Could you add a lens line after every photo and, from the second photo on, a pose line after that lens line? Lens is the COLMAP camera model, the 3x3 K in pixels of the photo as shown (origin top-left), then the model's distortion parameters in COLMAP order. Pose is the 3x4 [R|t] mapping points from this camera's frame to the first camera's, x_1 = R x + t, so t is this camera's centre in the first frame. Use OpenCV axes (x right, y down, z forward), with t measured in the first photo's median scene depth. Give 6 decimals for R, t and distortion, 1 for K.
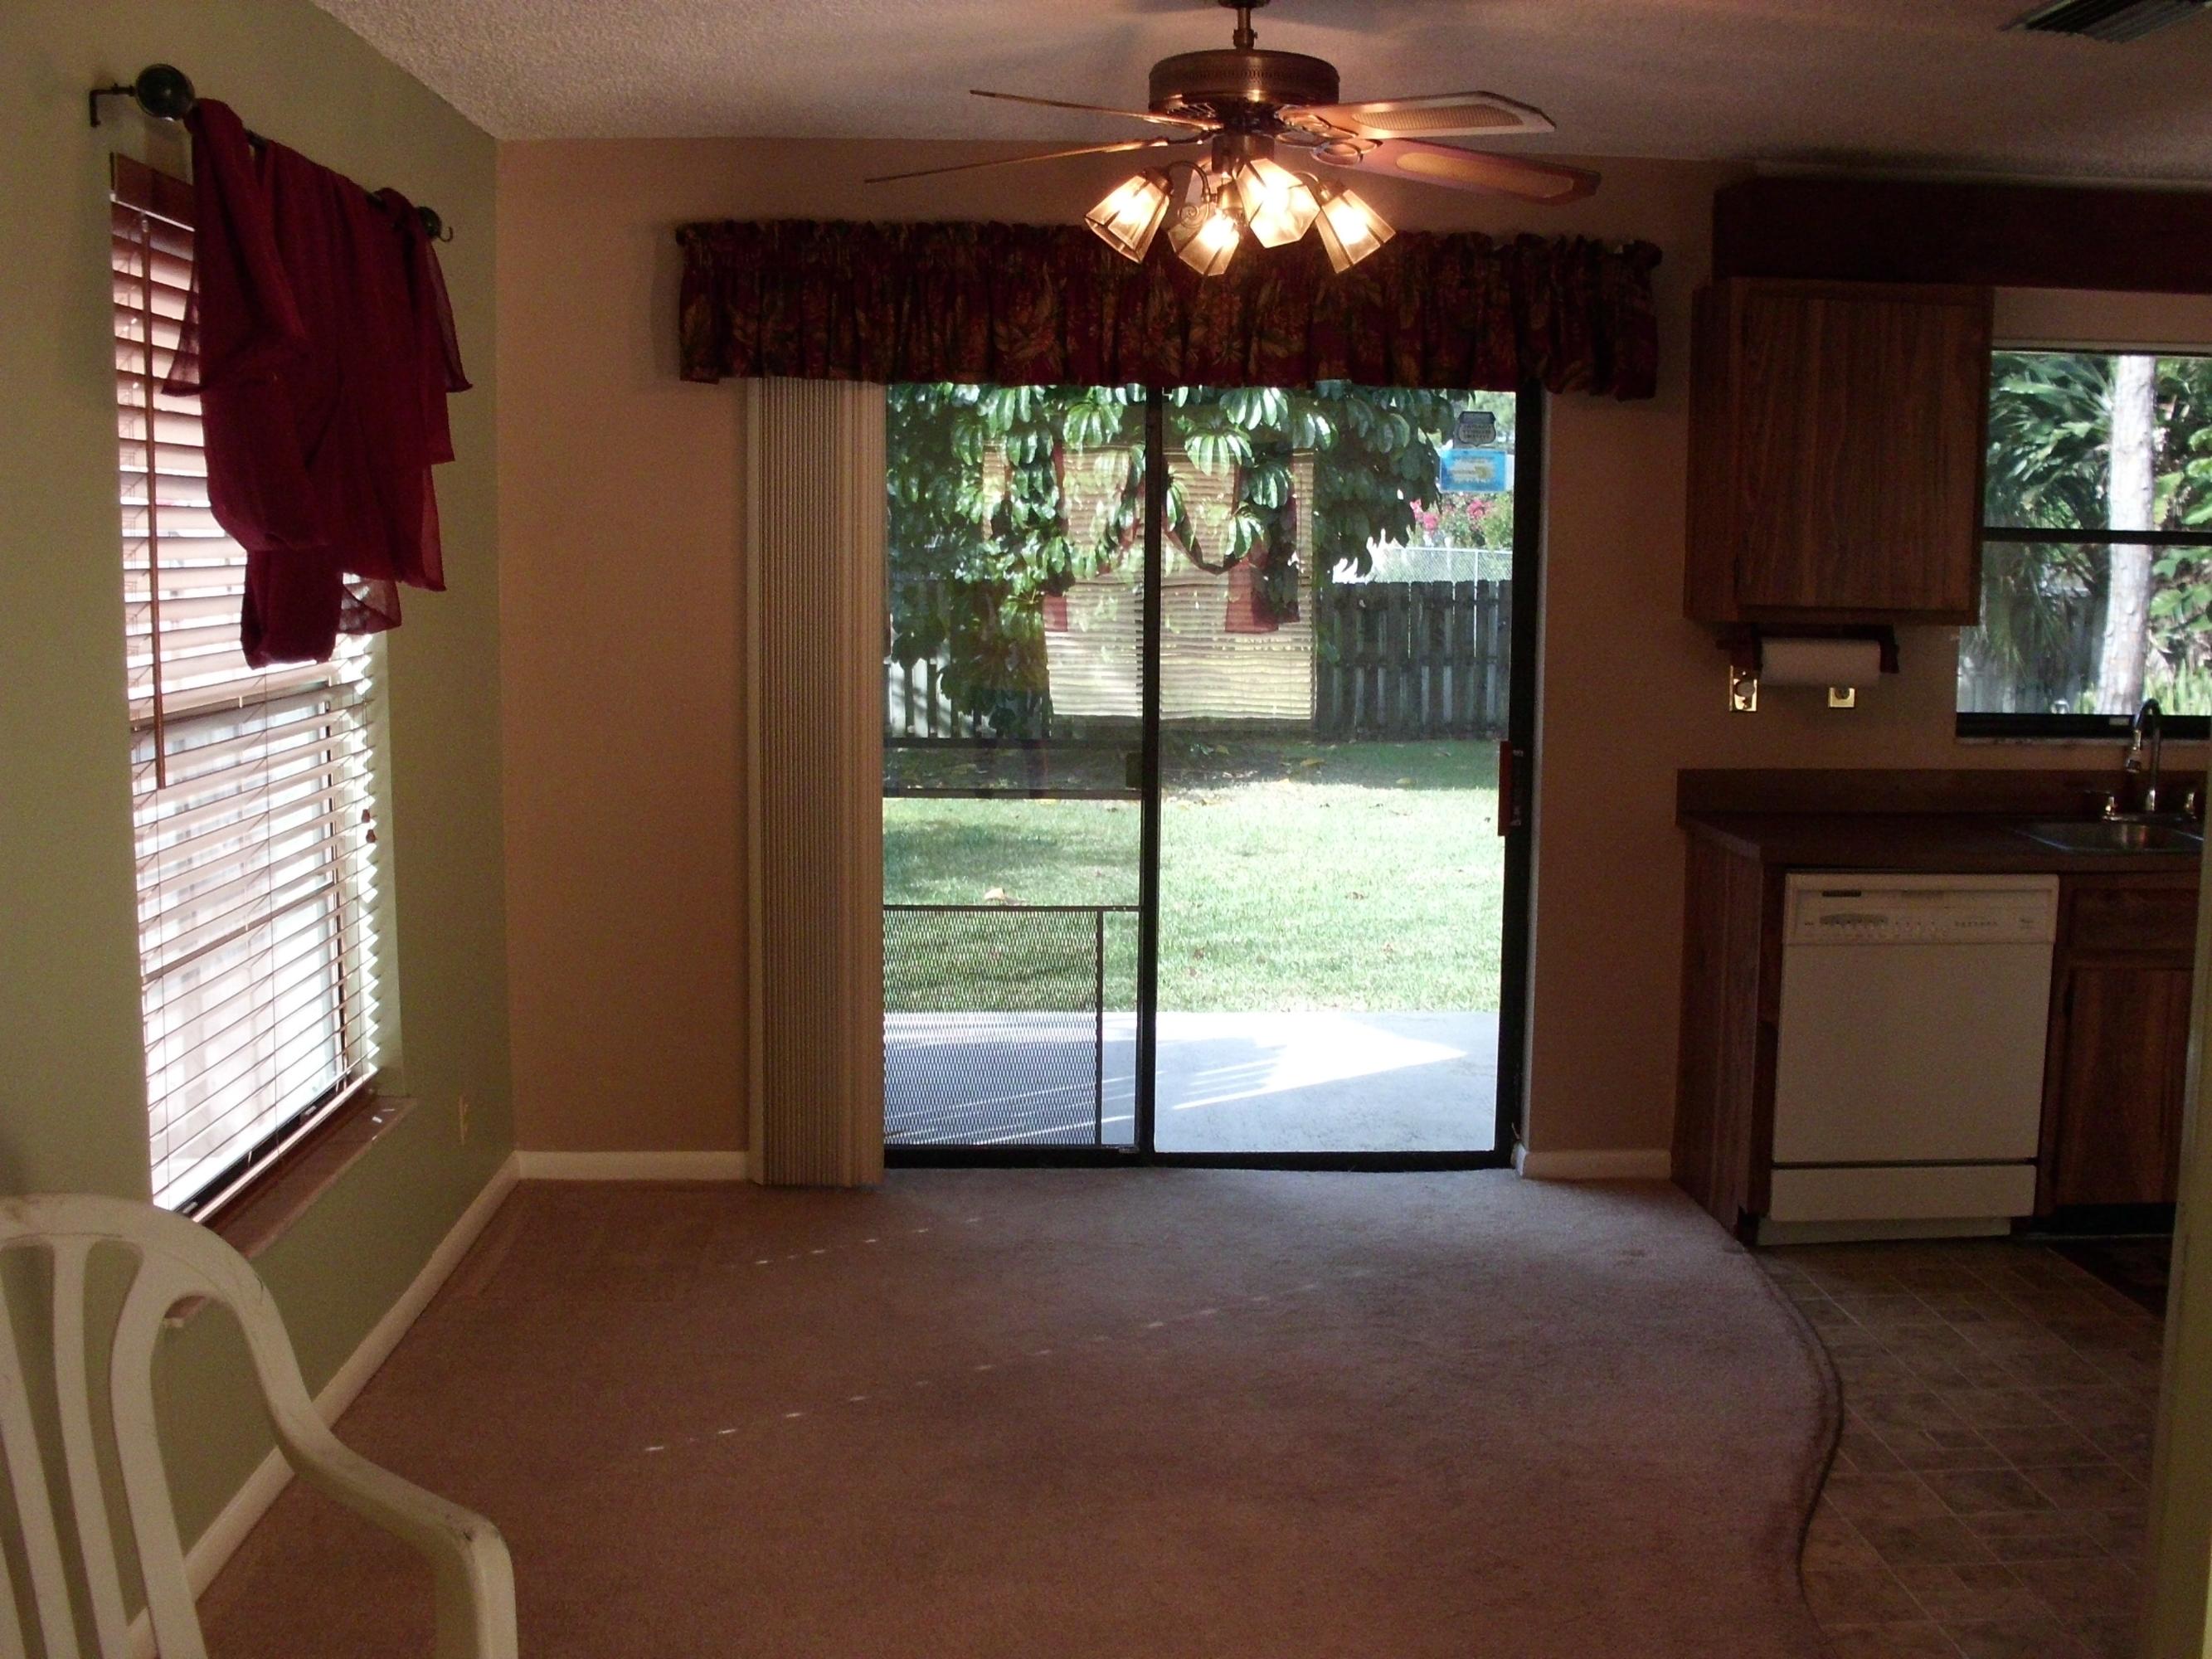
lens RADIAL K [[2349.5, 0, 1106.0], [0, 2349.5, 829.5], [0, 0, 1]] dist [-0.180543, 0.160211]
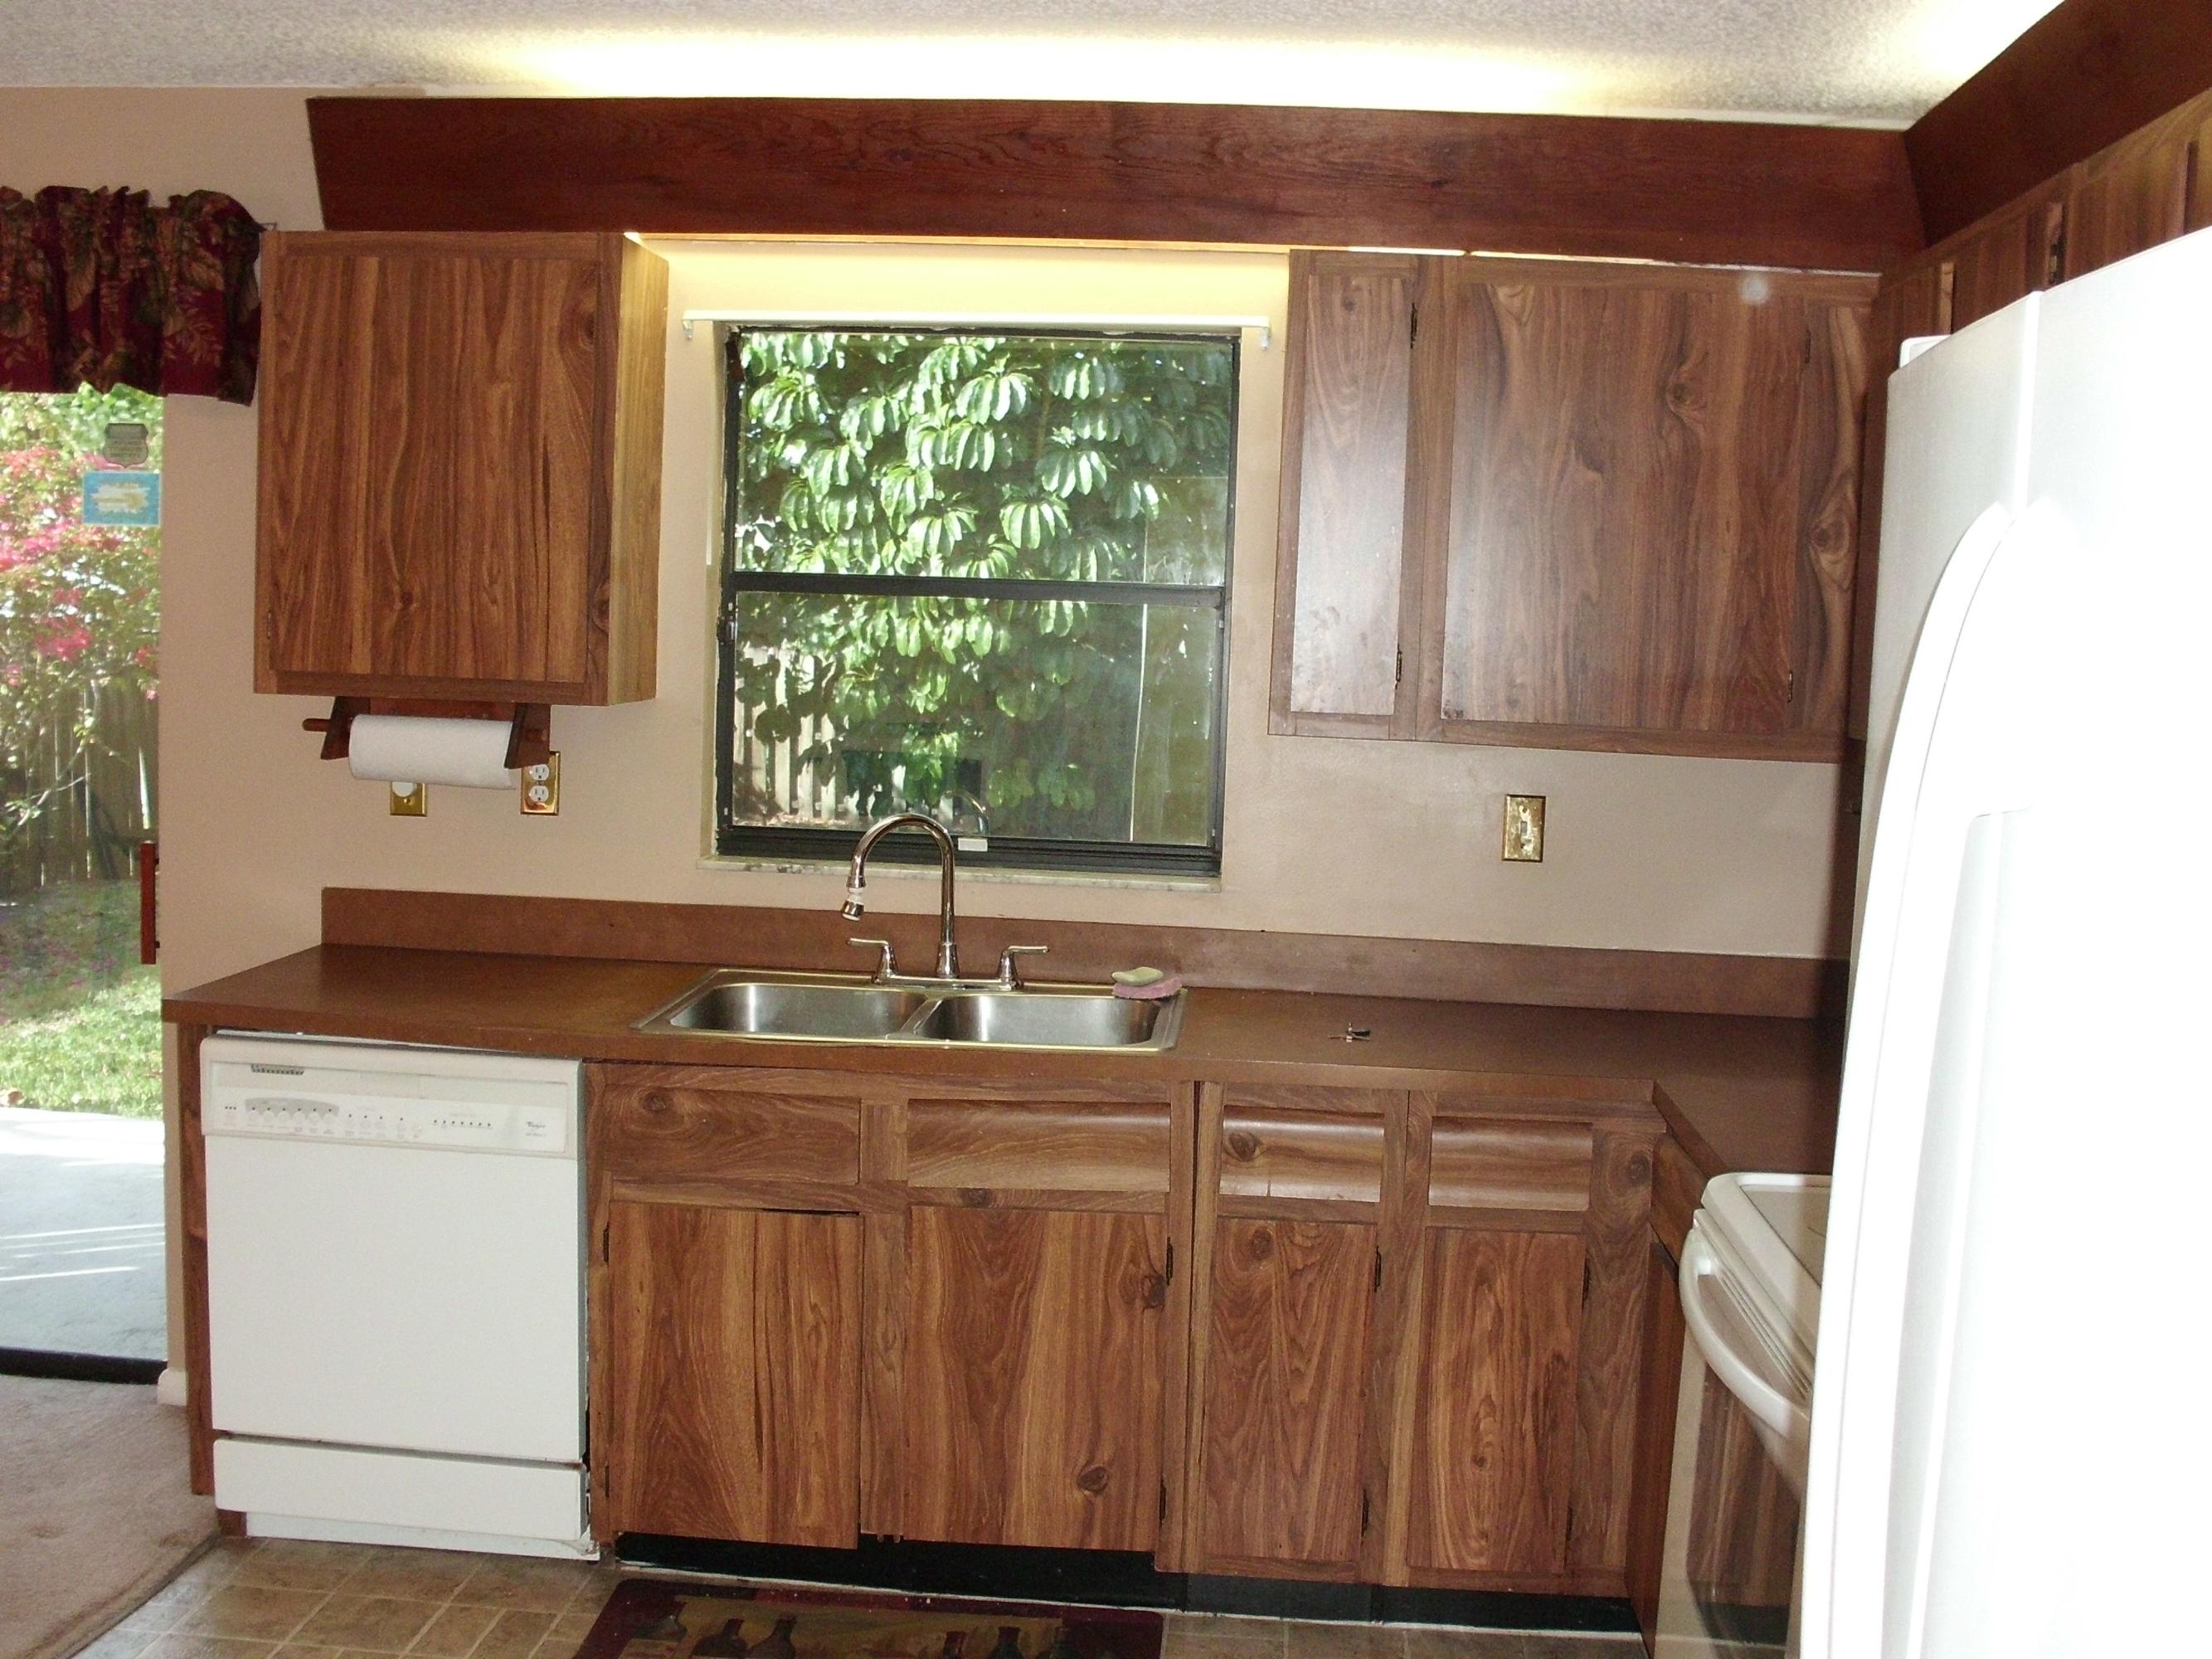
lens RADIAL K [[2349.5, 0, 1106.0], [0, 2349.5, 829.5], [0, 0, 1]] dist [-0.180543, 0.160211]
pose [[0.993637, 0.038074, -0.105998, 0.179154], [-0.041891, 0.998543, -0.034023, -0.009292], [0.104548, 0.038247, 0.993784, 0.085573]]
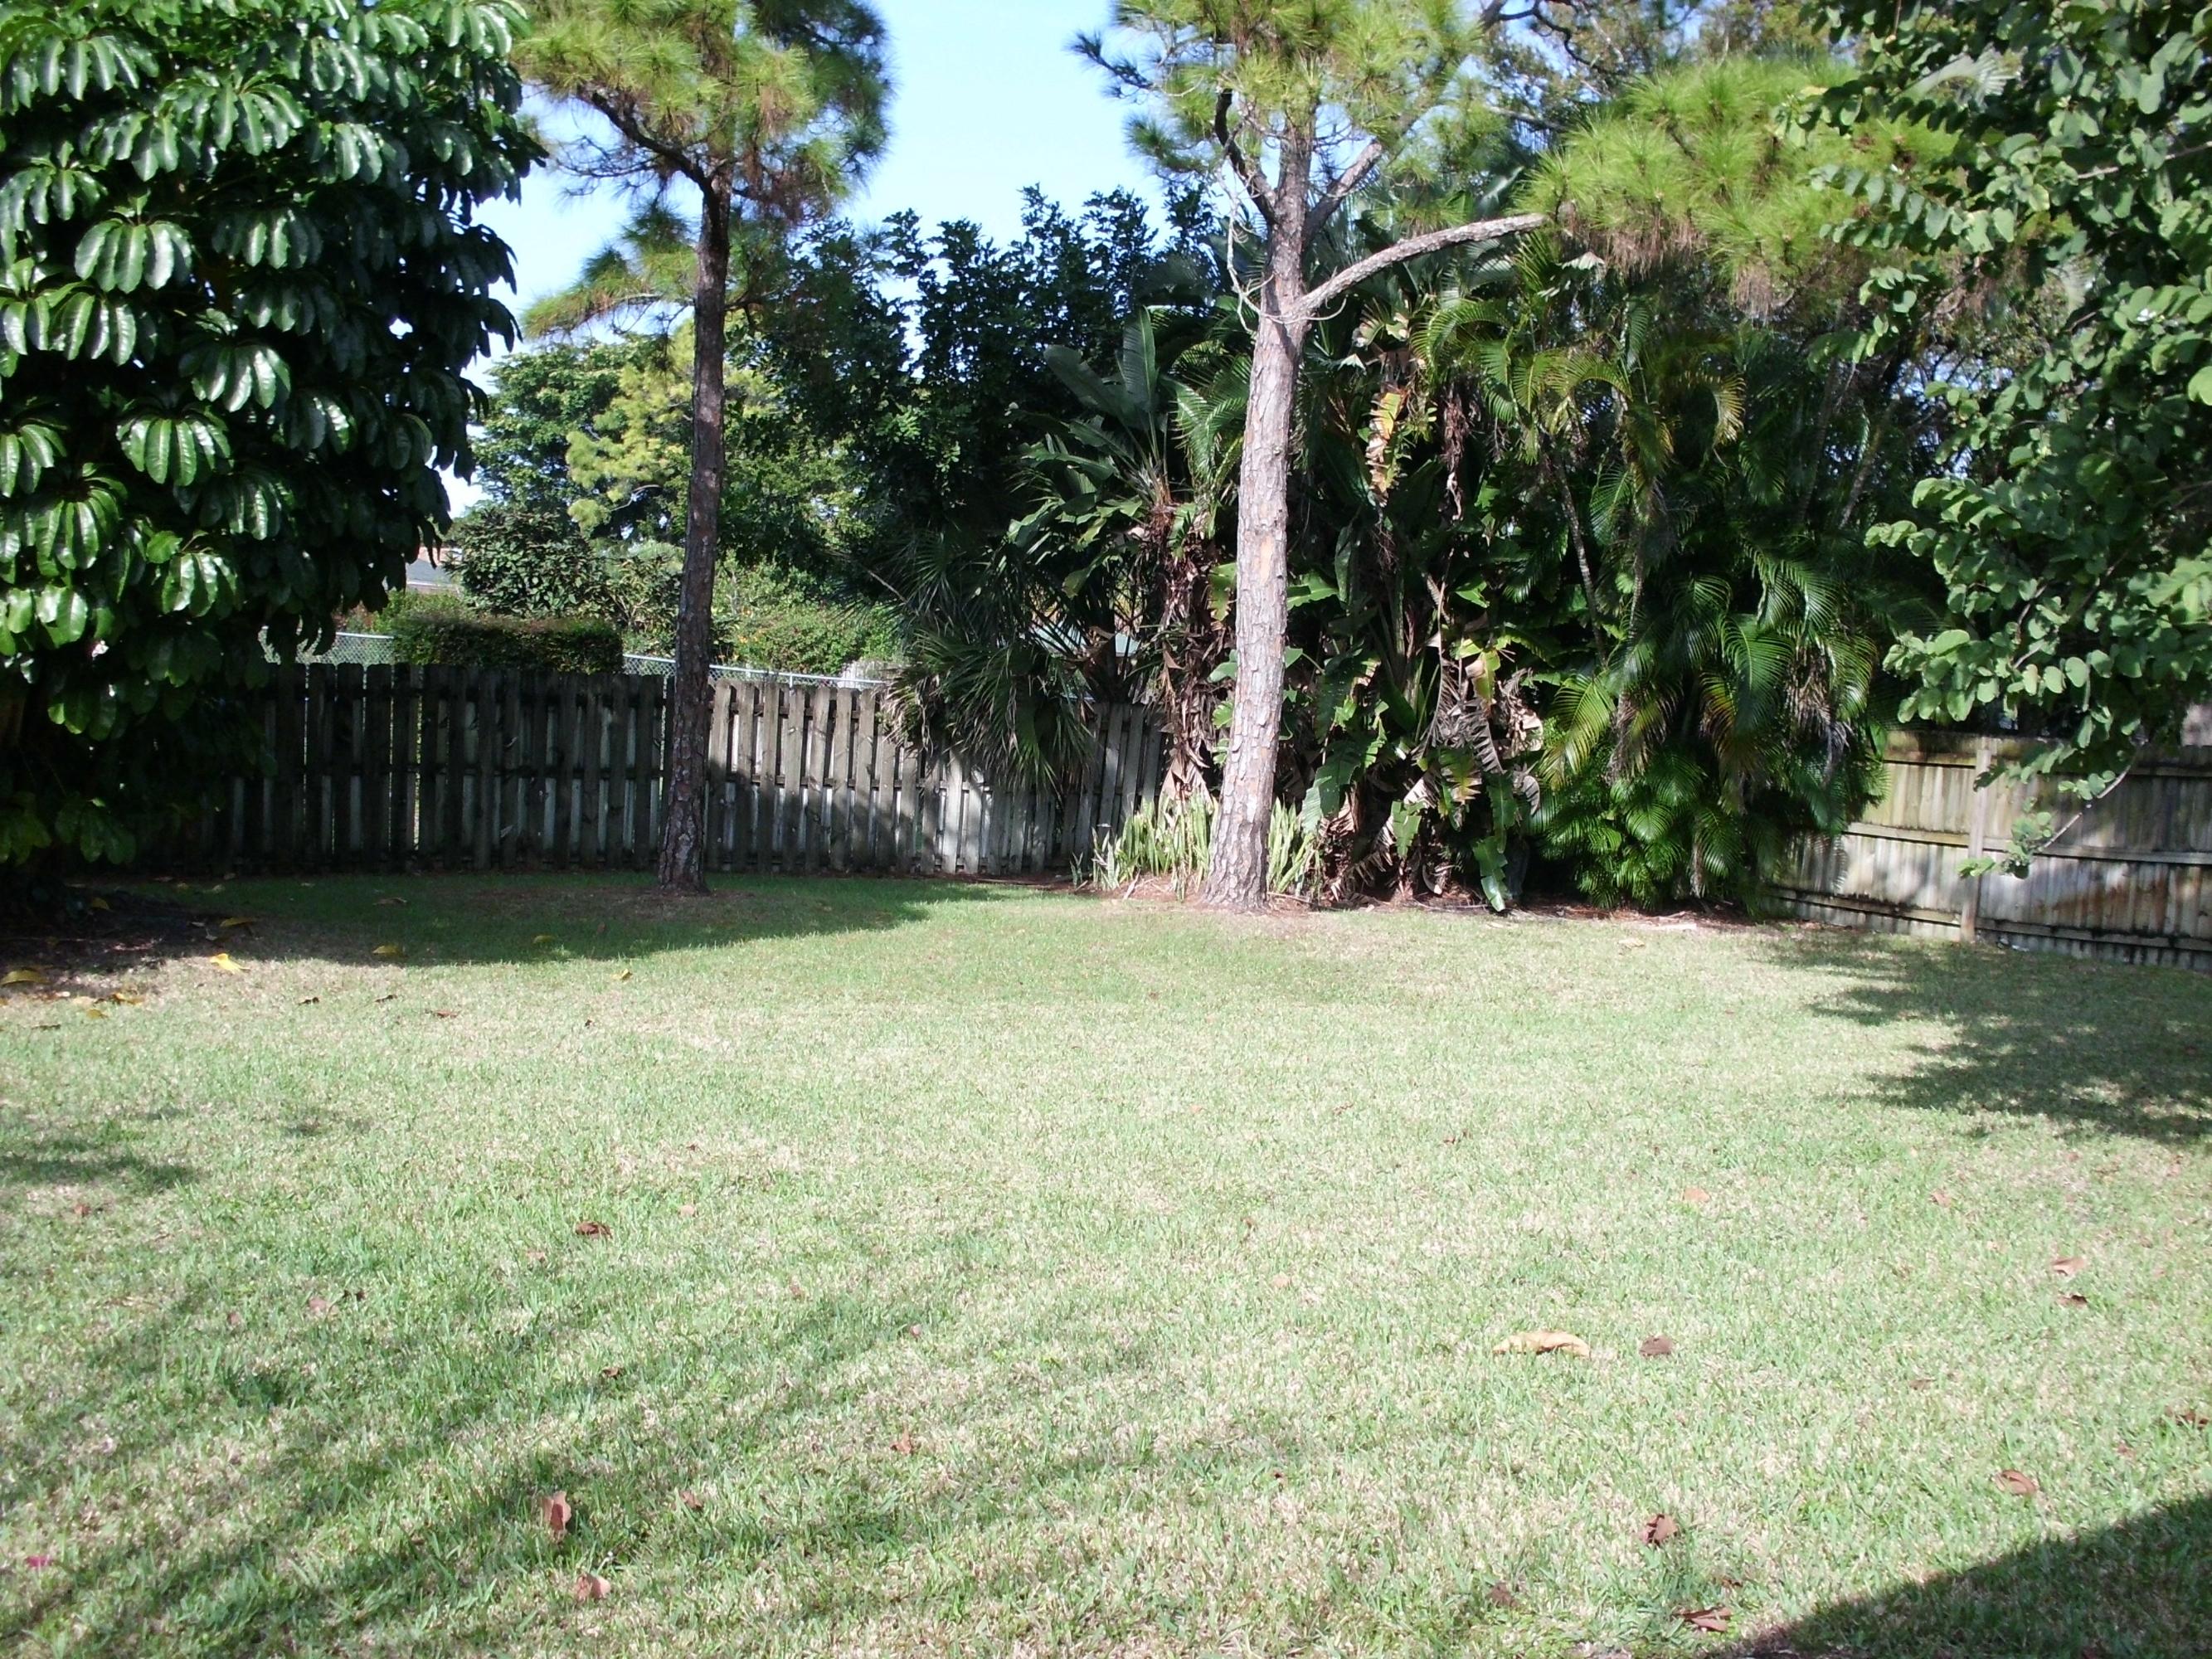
lens RADIAL K [[2349.5, 0, 1106.0], [0, 2349.5, 829.5], [0, 0, 1]] dist [-0.180543, 0.160211]
pose [[0.849894, 0.001894, 0.526951, -0.060715], [0.018547, 0.999266, -0.033506, -0.034271], [-0.526627, 0.038250, 0.849235, 0.356252]]
